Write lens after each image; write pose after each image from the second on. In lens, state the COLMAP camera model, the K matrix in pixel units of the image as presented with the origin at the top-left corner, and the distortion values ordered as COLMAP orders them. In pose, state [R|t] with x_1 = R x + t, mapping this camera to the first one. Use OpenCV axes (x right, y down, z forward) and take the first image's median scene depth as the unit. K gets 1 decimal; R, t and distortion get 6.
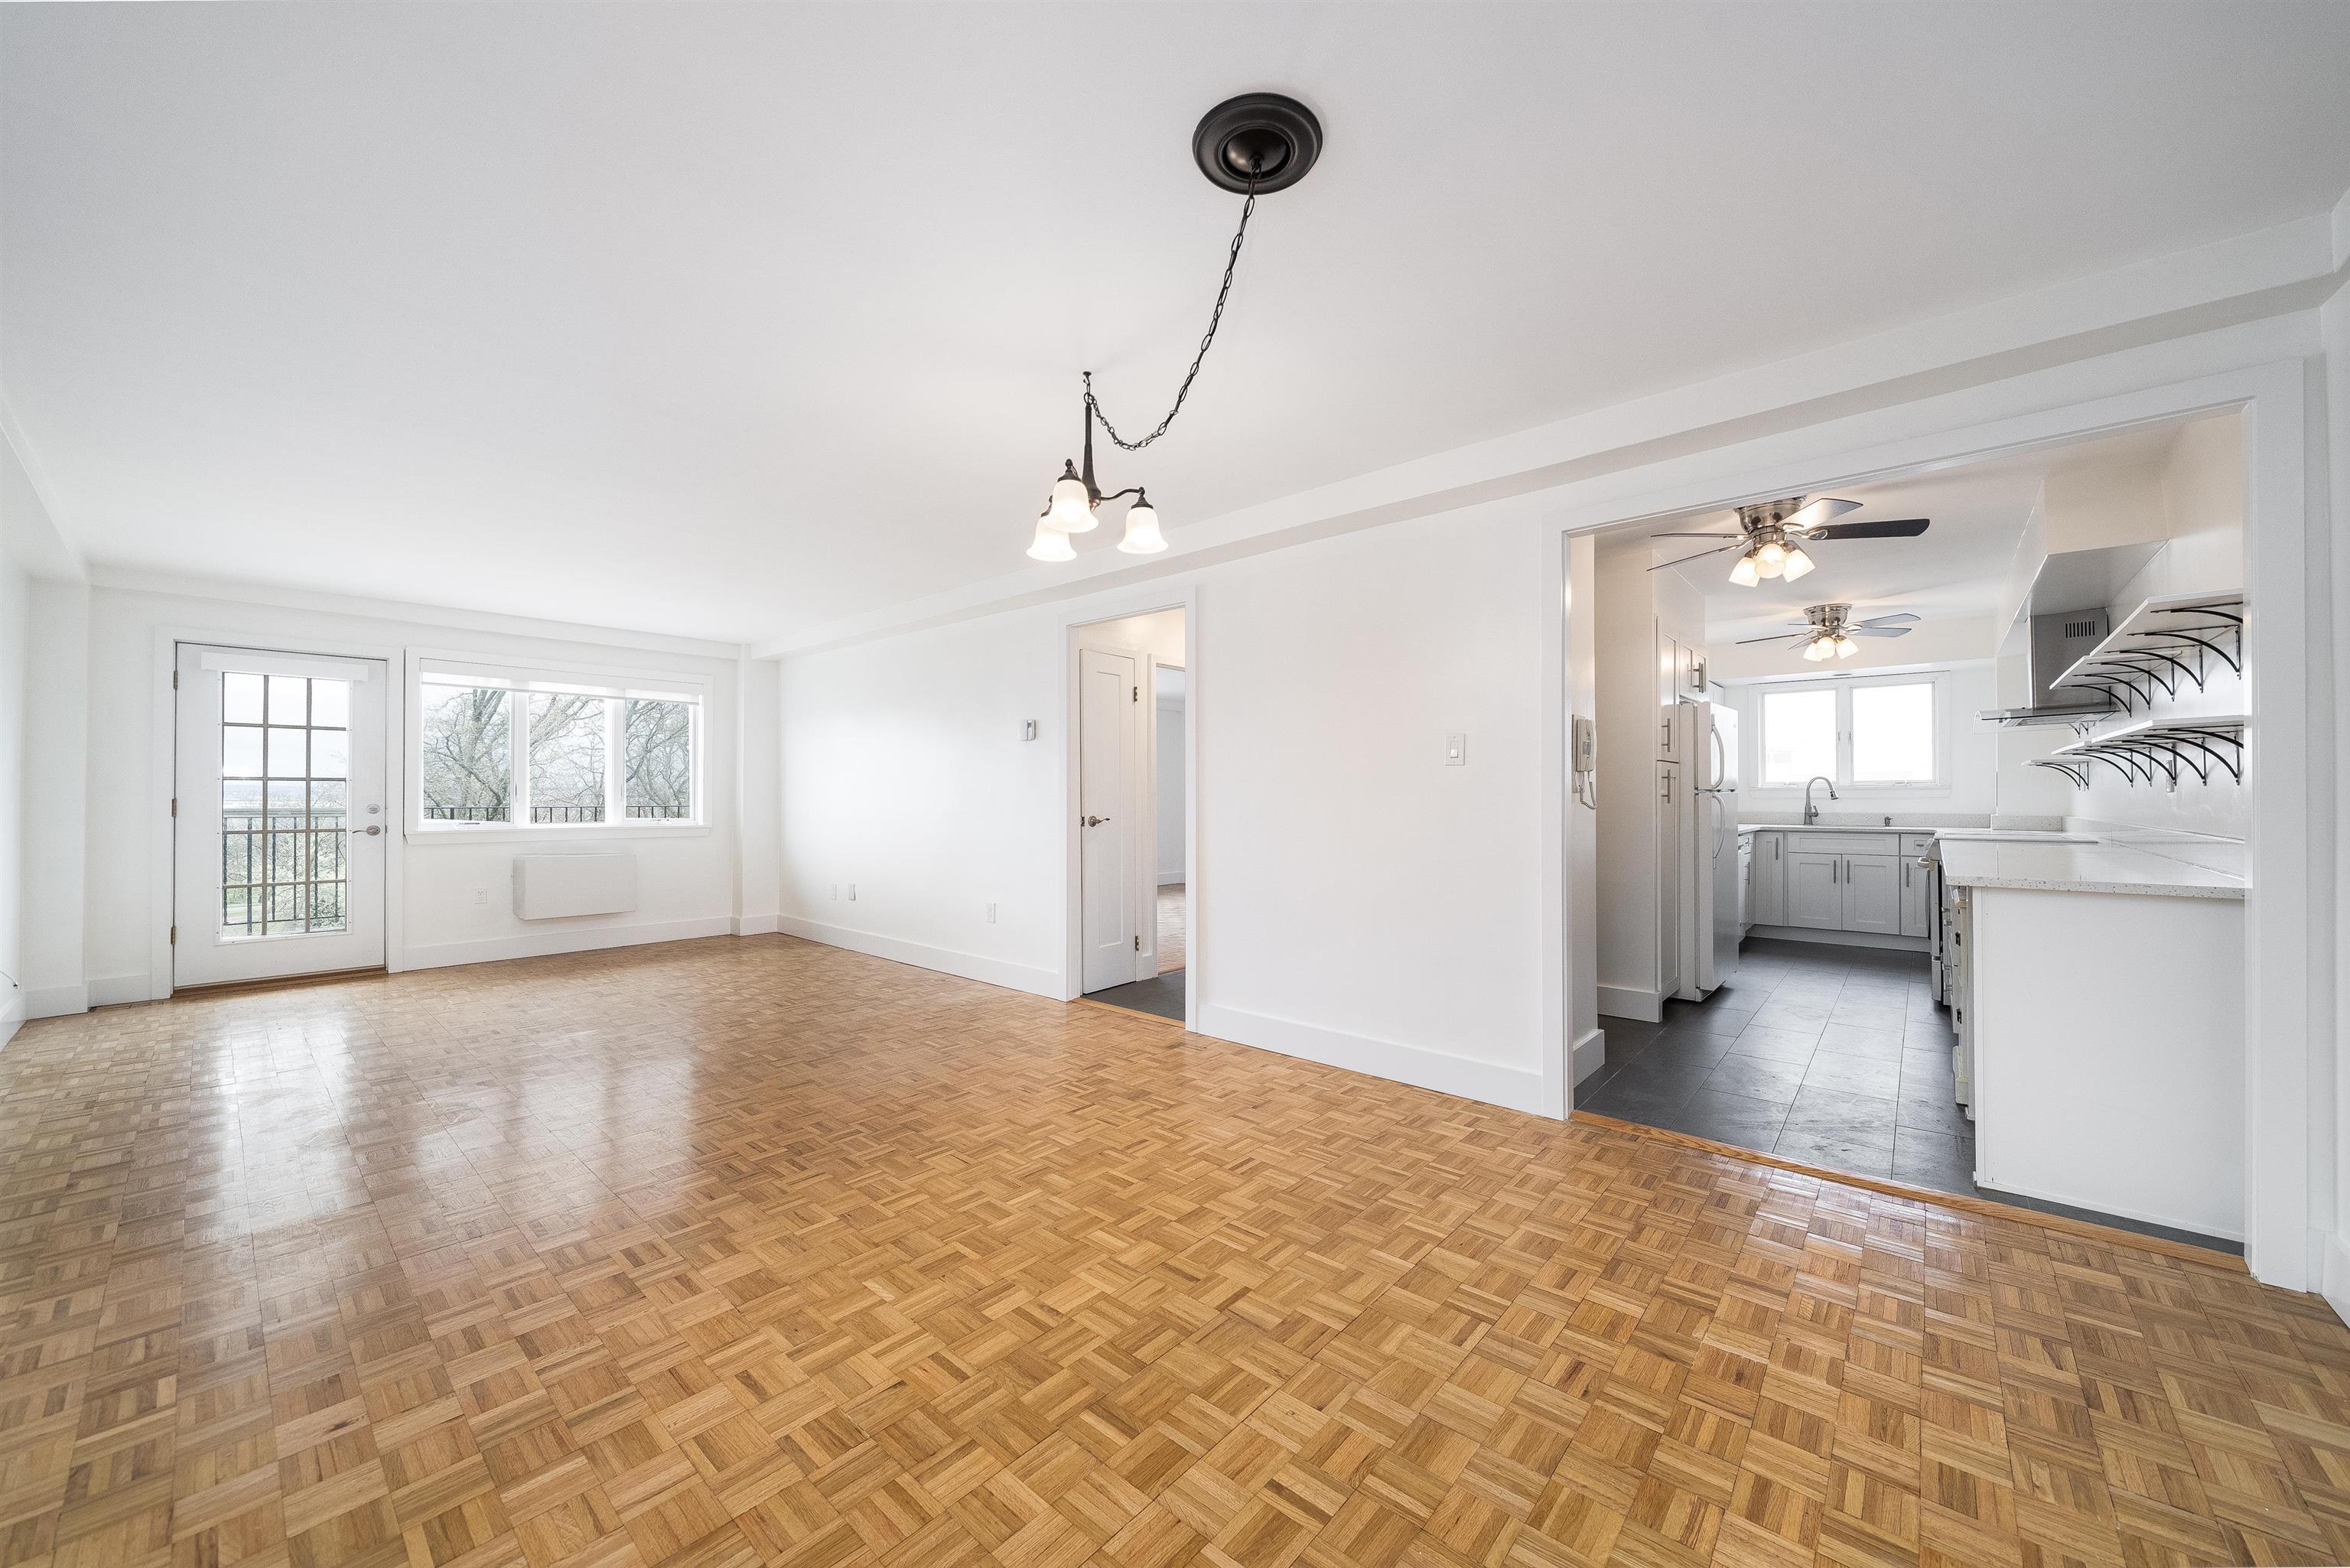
lens RADIAL K [[868.4, 0, 1183.8], [0, 868.4, 796.6], [0, 0, 1]] dist [0.000833, -0.000588]
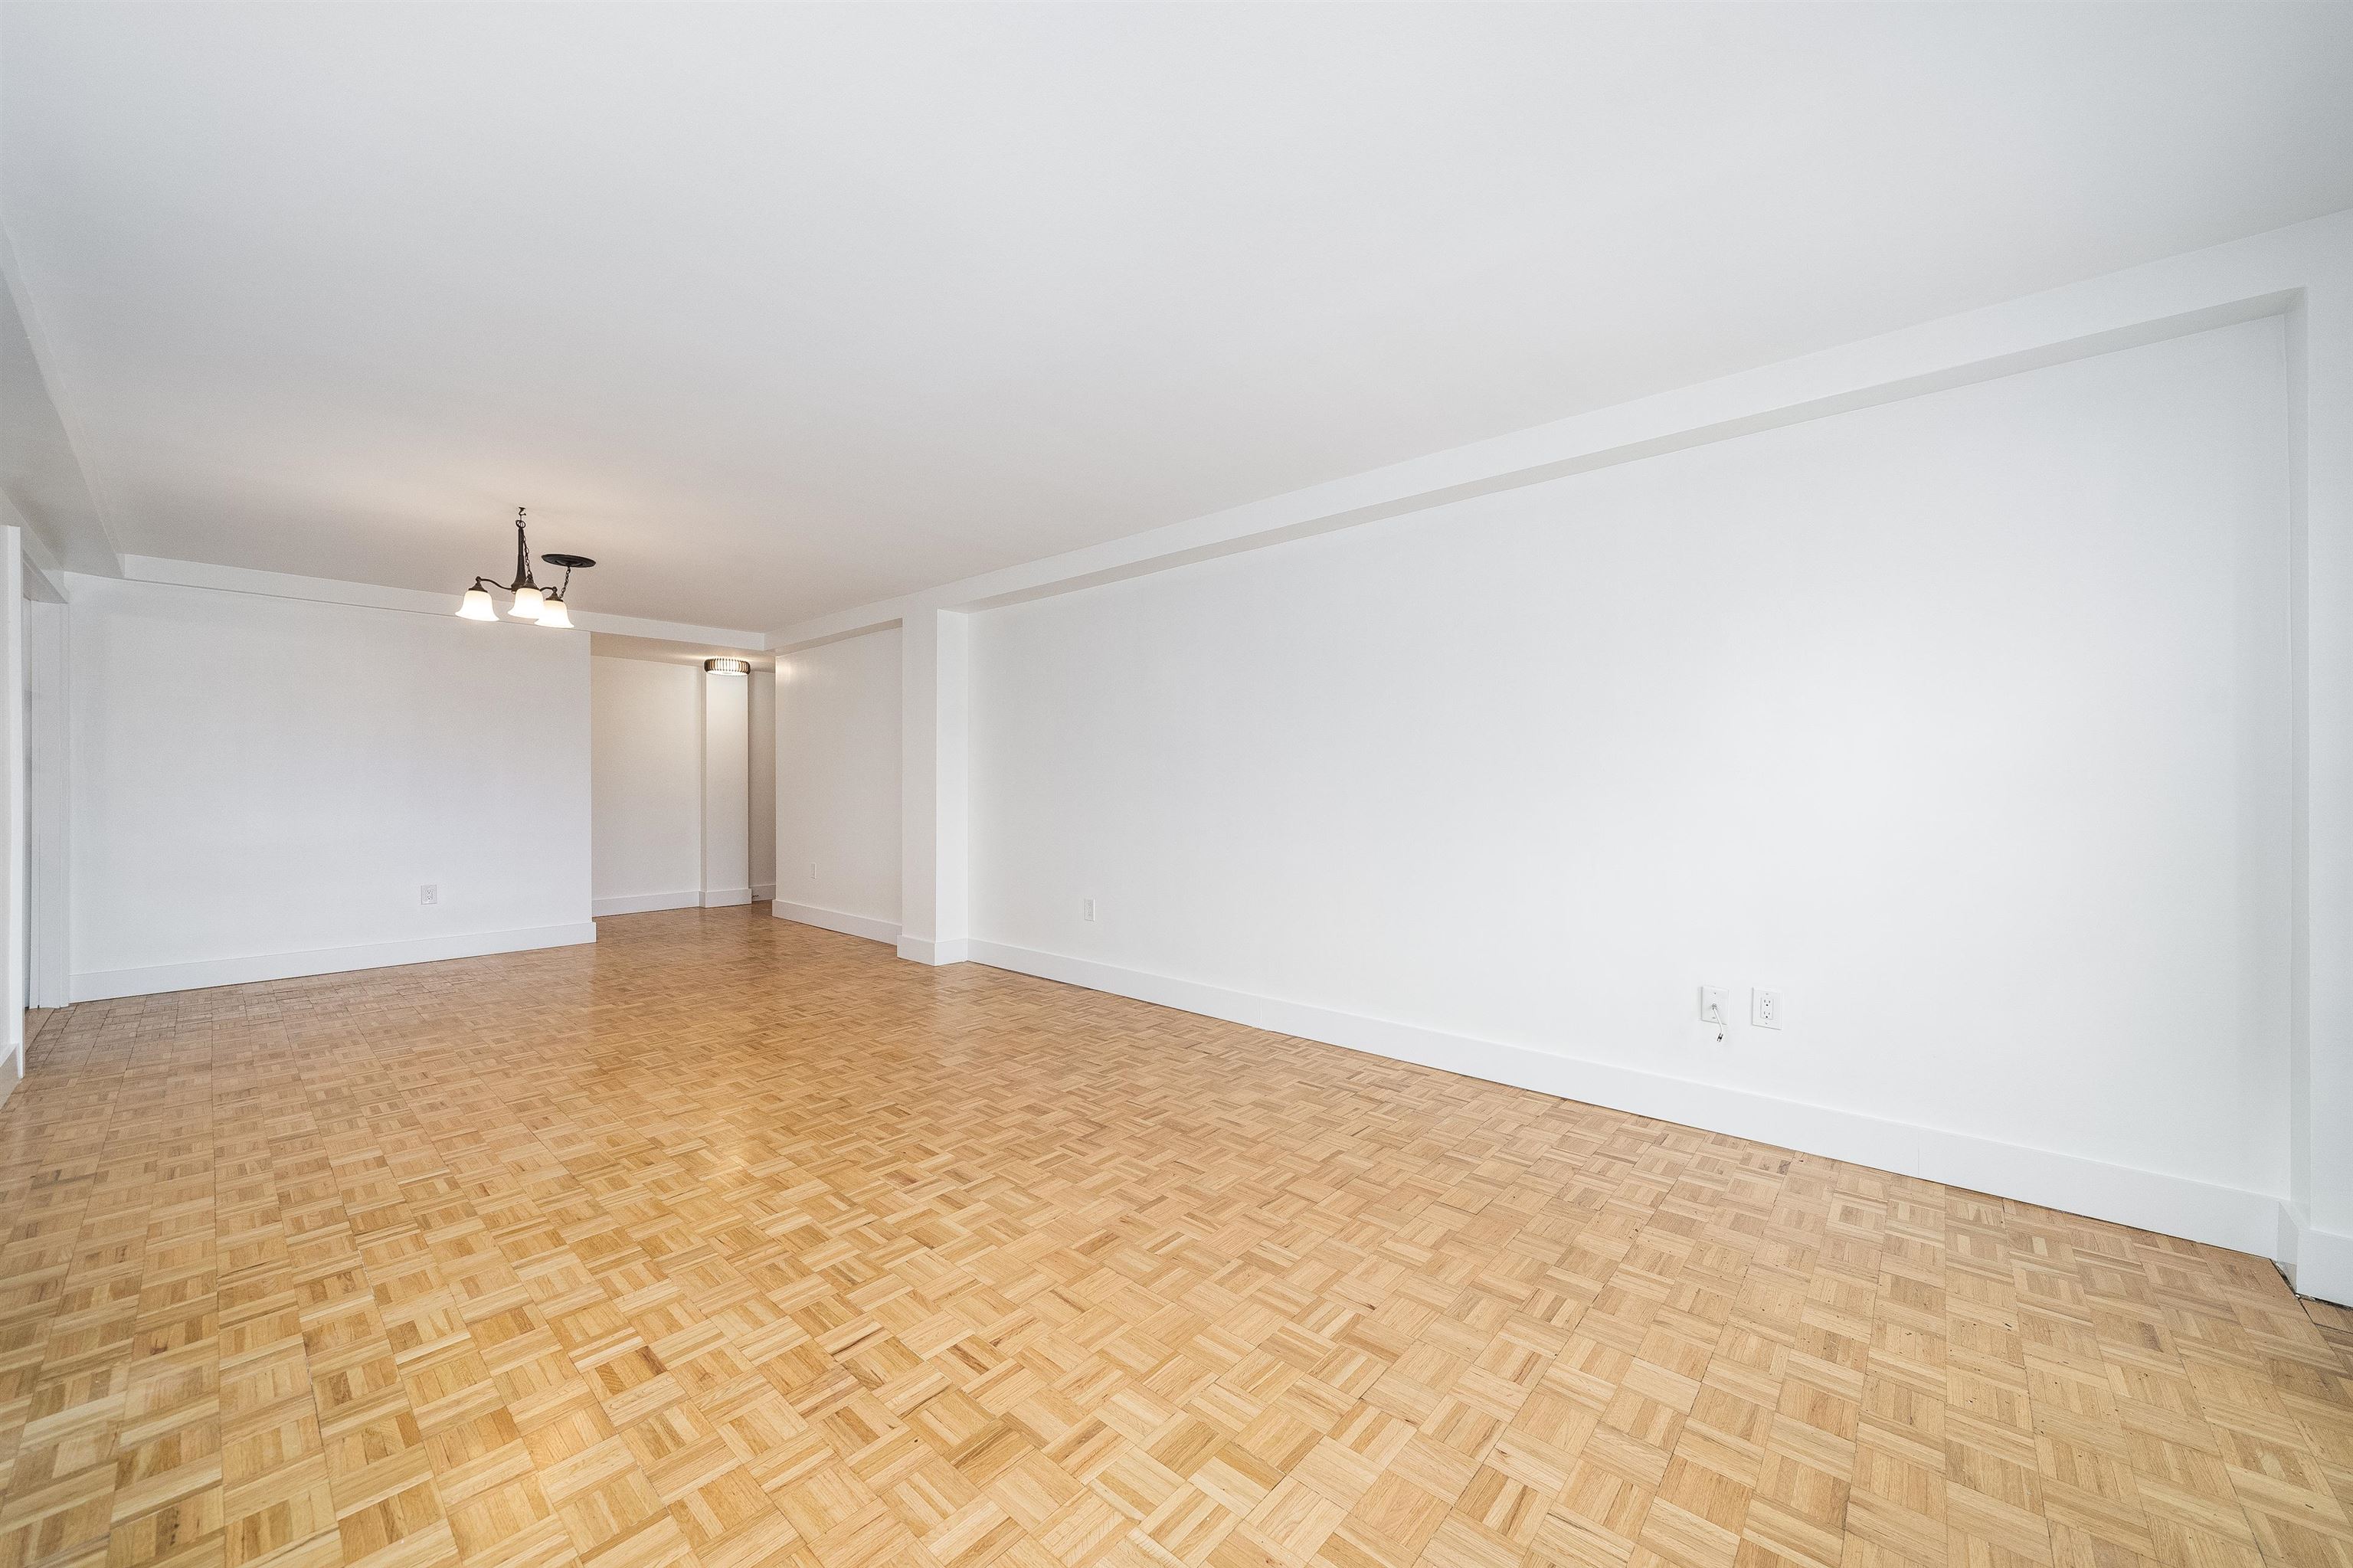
lens RADIAL K [[869.6, 0, 1223.9], [0, 869.6, 794.5], [0, 0, 1]] dist [0.000833, -0.000588]
pose [[-0.999273, 0.003427, -0.037966, -1.336405], [0.003084, 0.999954, 0.009092, -0.002345], [0.037995, 0.008968, -0.999238, 2.648226]]
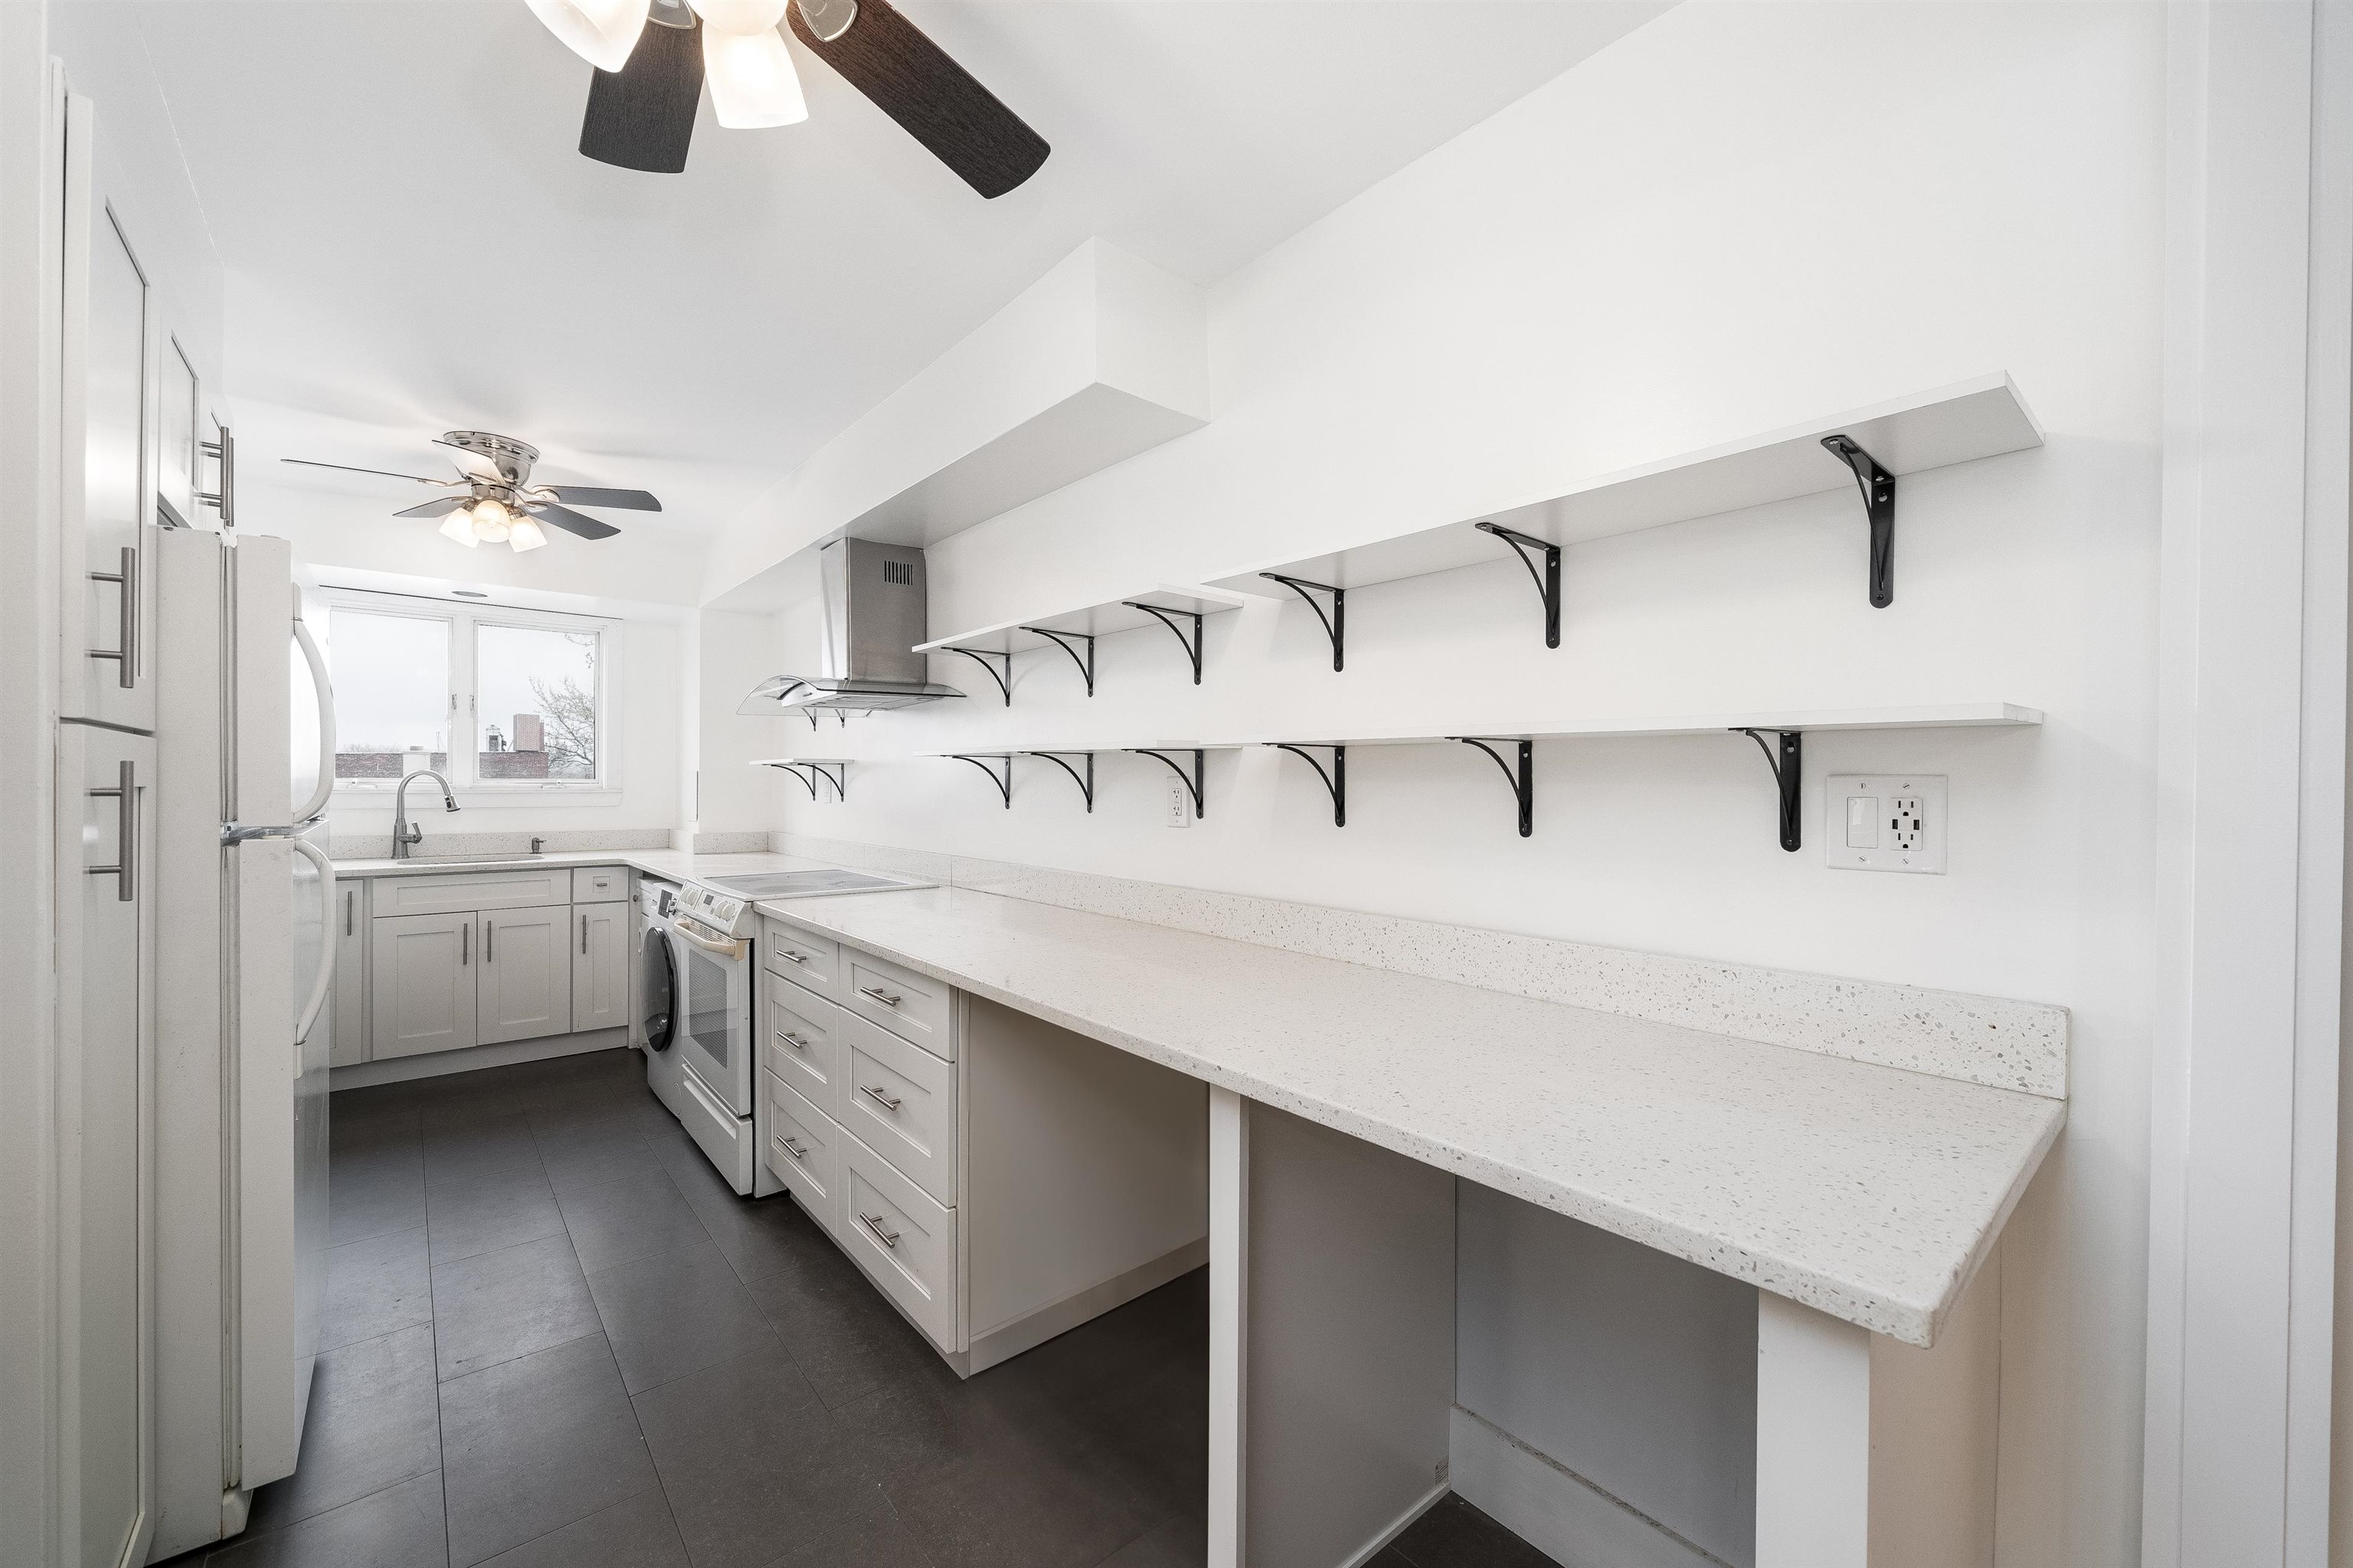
lens RADIAL K [[926.2, 0, 1172.3], [0, 926.2, 785.5], [0, 0, 1]] dist [-0.002274, 0.000512]
pose [[0.161047, 0.004071, 0.986938, 0.133721], [-0.006560, 0.999974, -0.003054, -0.008852], [-0.986925, -0.005983, 0.161070, 0.257240]]
